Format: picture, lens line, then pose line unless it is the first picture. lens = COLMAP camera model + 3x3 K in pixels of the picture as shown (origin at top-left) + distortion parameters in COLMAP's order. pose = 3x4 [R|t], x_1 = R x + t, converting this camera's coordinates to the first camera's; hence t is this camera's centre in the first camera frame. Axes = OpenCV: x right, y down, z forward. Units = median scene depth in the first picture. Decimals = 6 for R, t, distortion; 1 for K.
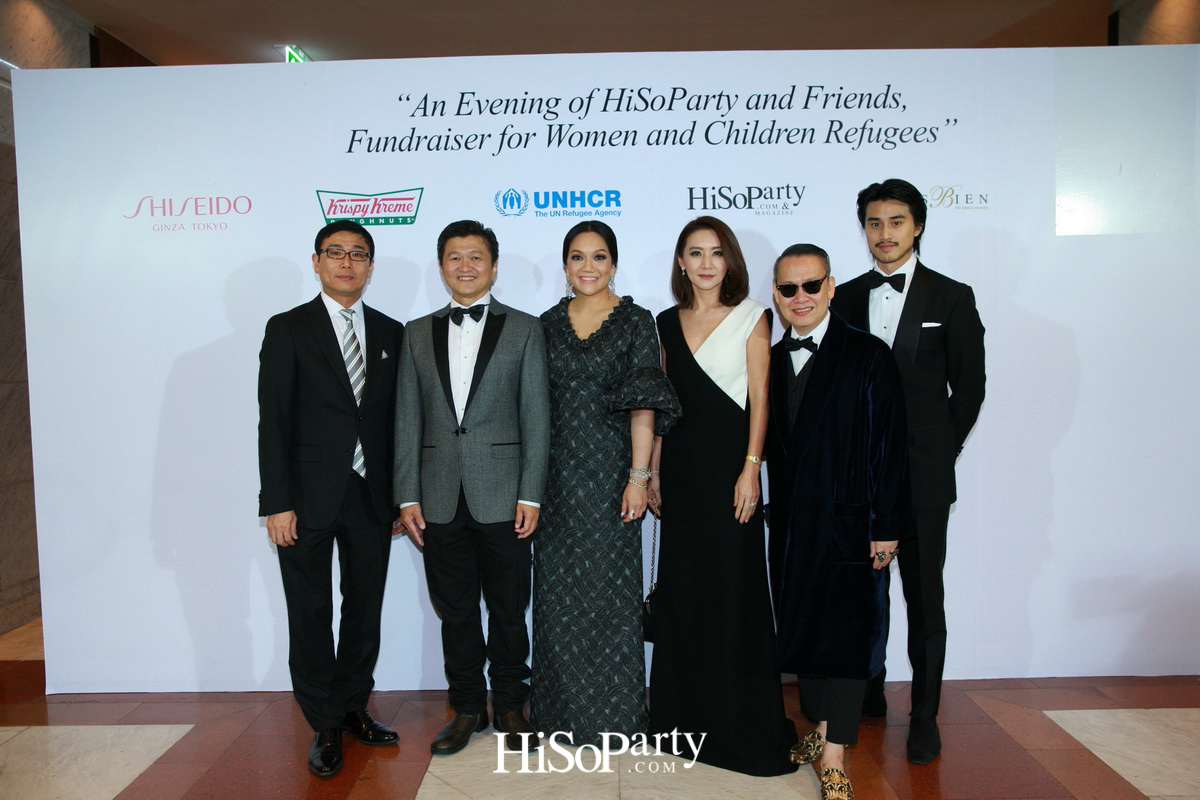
lens RADIAL K [[991.8, 0, 591.3], [0, 991.8, 398.9], [0, 0, 1]] dist [-0.103898, 0.117923]
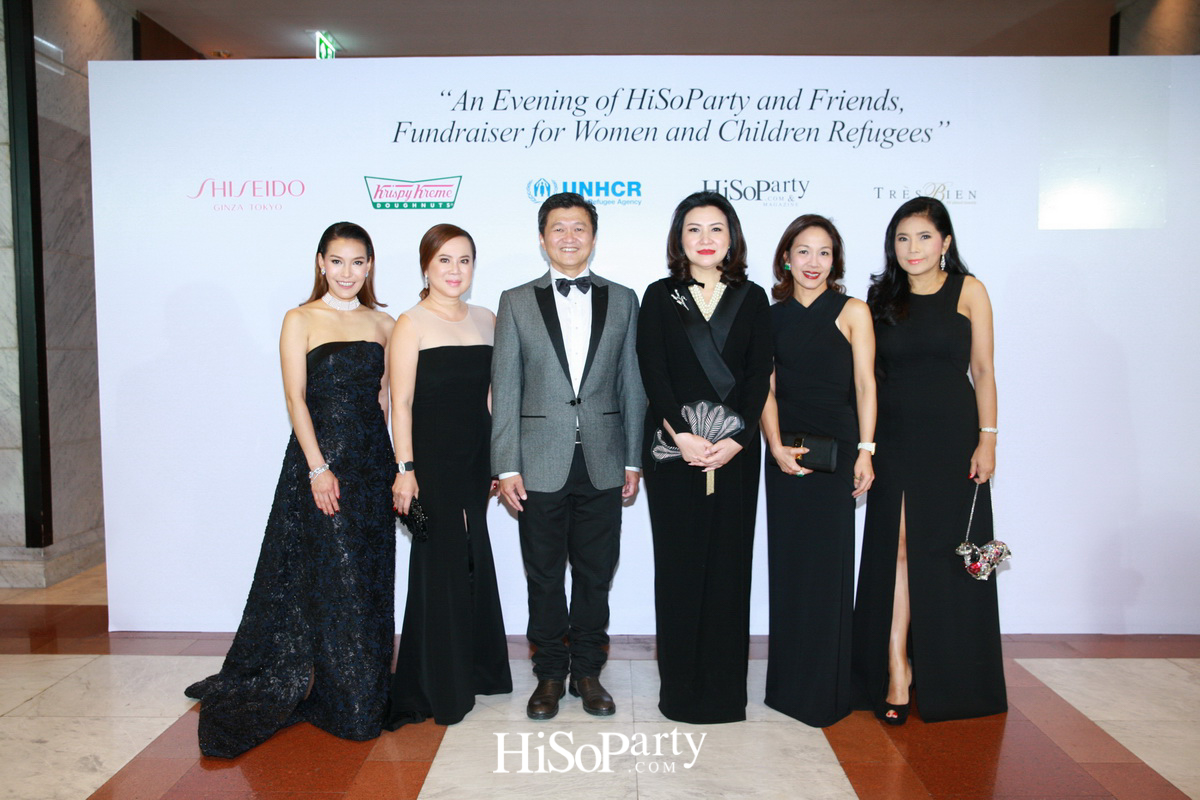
lens RADIAL K [[1046.7, 0, 591.6], [0, 1046.7, 392.6], [0, 0, 1]] dist [-0.069162, 0.096814]
pose [[0.999829, 0.018275, -0.002879, -0.018112], [-0.018268, 0.999830, 0.002598, 0.021957], [0.002926, -0.002545, 0.999992, -0.165483]]
